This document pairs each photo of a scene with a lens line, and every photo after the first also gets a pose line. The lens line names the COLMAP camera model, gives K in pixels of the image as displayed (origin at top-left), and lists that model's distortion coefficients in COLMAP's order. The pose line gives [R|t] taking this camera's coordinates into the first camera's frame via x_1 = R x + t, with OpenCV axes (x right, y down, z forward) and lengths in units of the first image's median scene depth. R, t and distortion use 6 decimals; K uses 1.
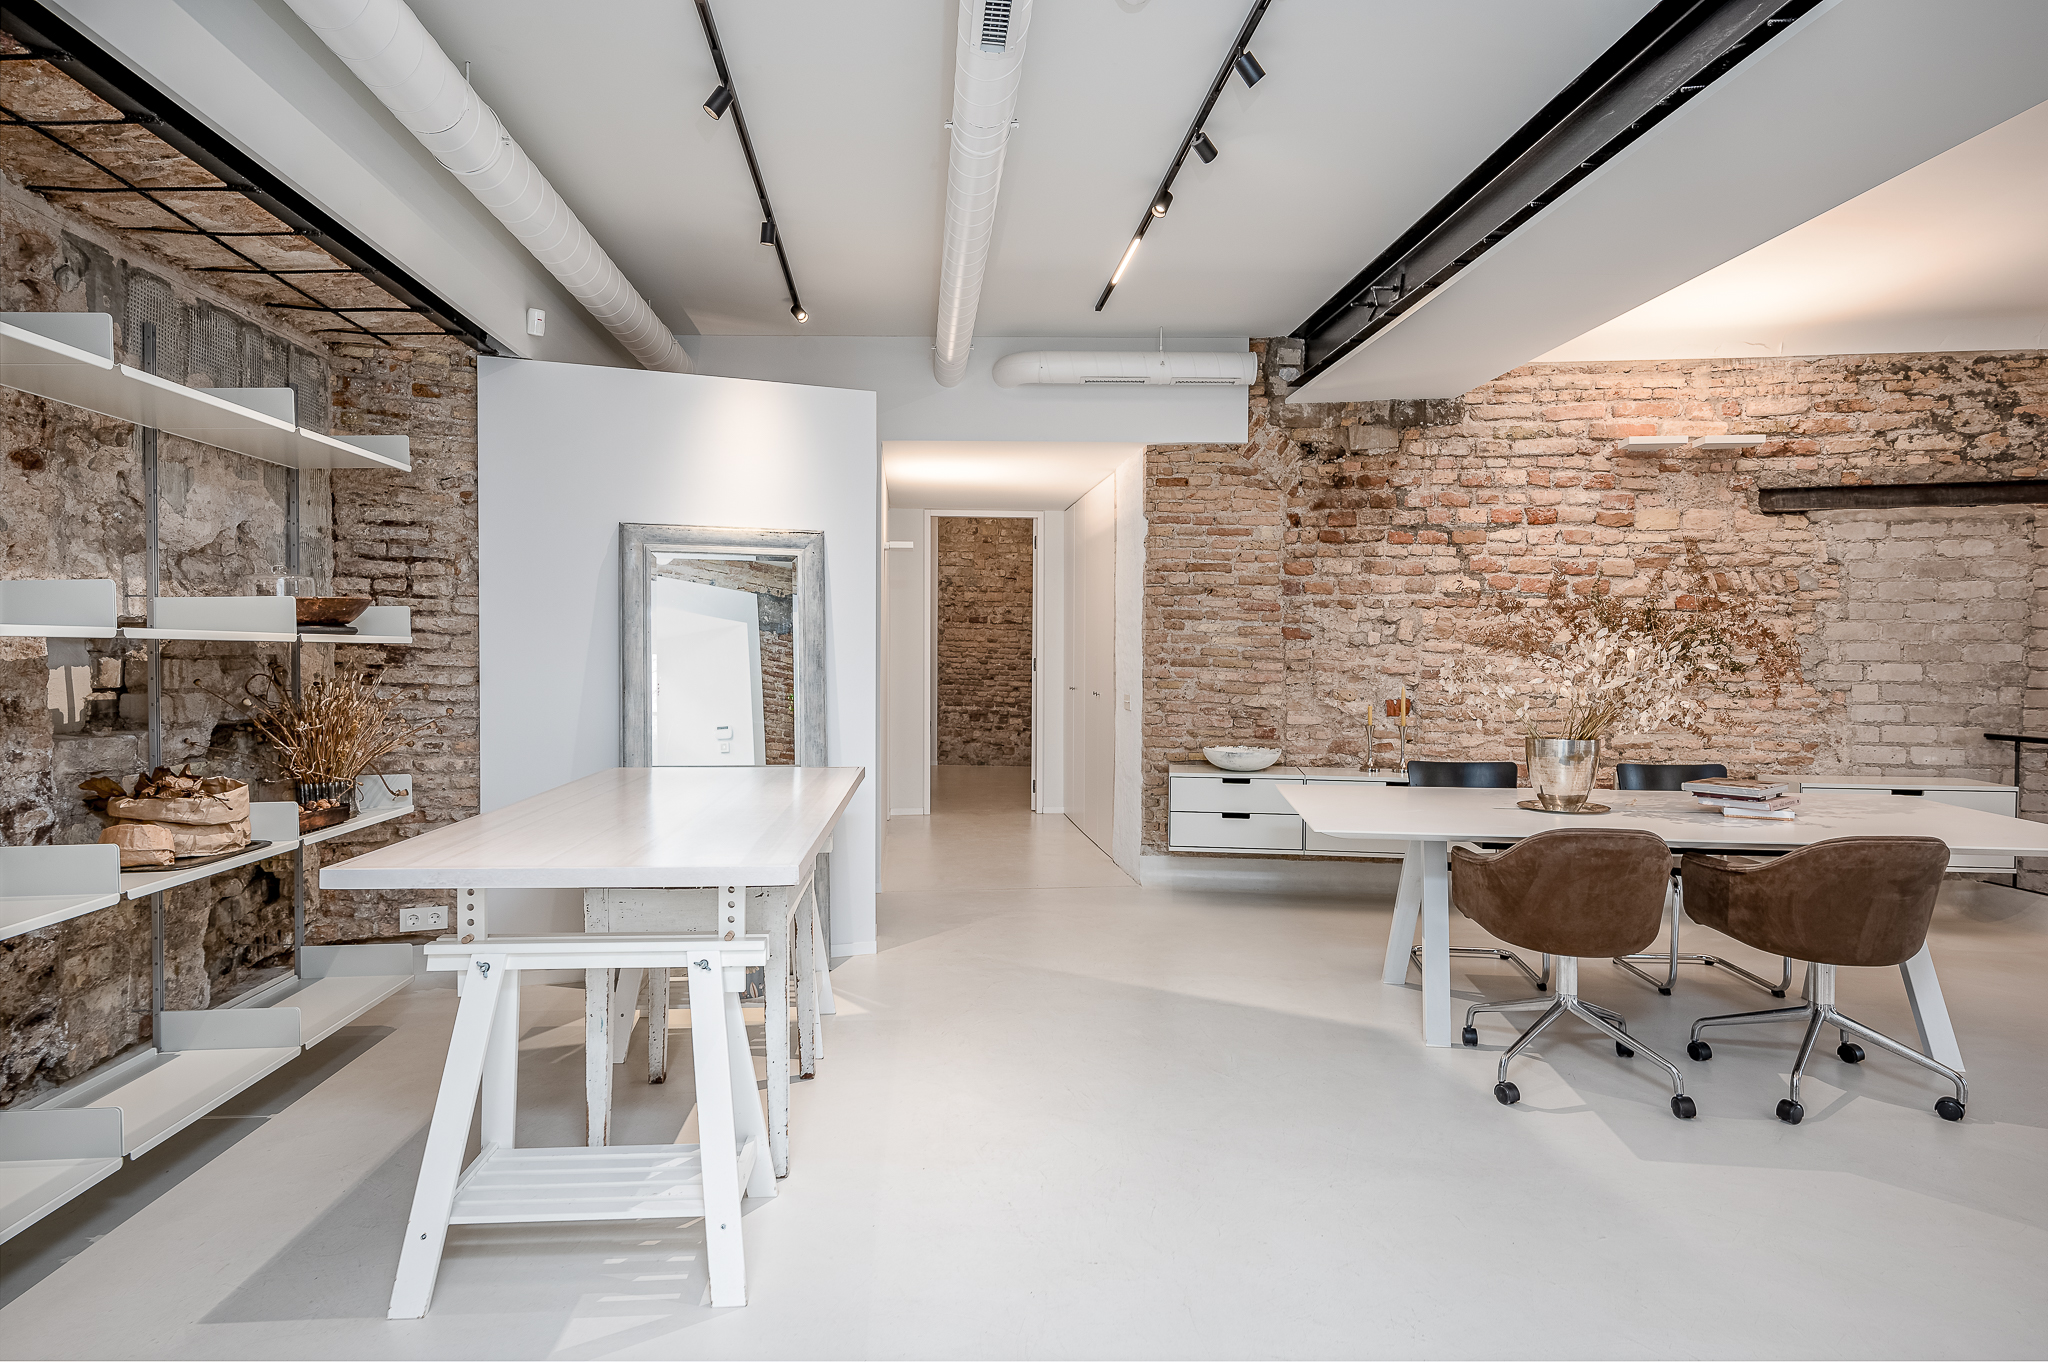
lens RADIAL K [[1111.1, 0, 1024.2], [0, 1111.1, 674.6], [0, 0, 1]] dist [-0.000672, -0.000083]
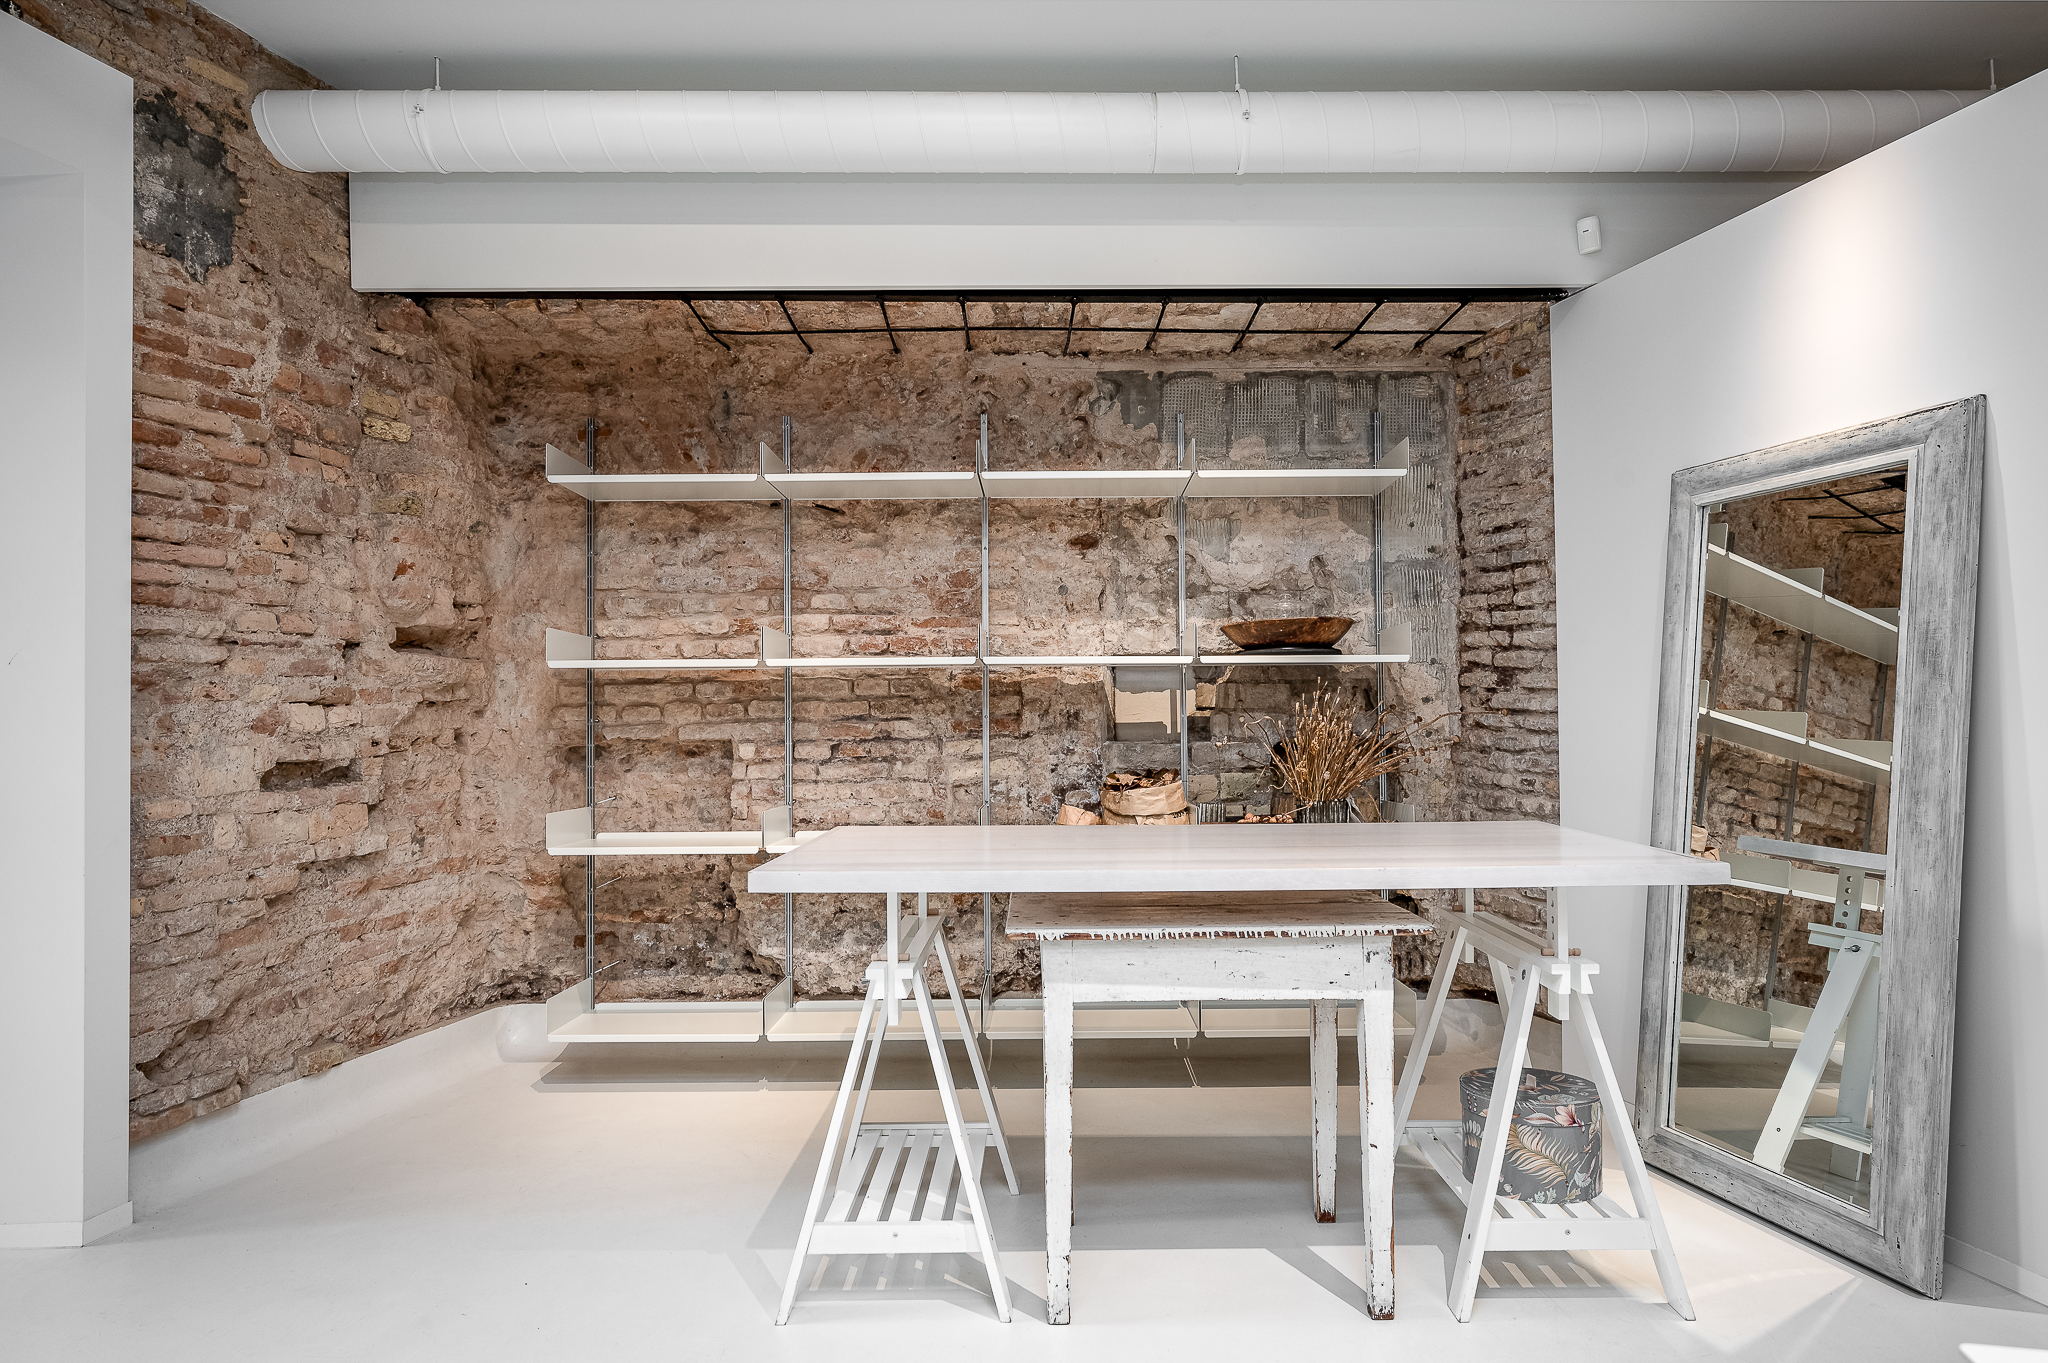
lens RADIAL K [[1174.5, 0, 1024.0], [0, 1174.5, 694.5], [0, 0, 1]] dist [0.002181, -0.000004]
pose [[-0.087608, -0.014282, -0.996053, 0.497214], [-0.013314, 0.999825, -0.013165, 0.017609], [0.996066, 0.012108, -0.087783, 0.875137]]
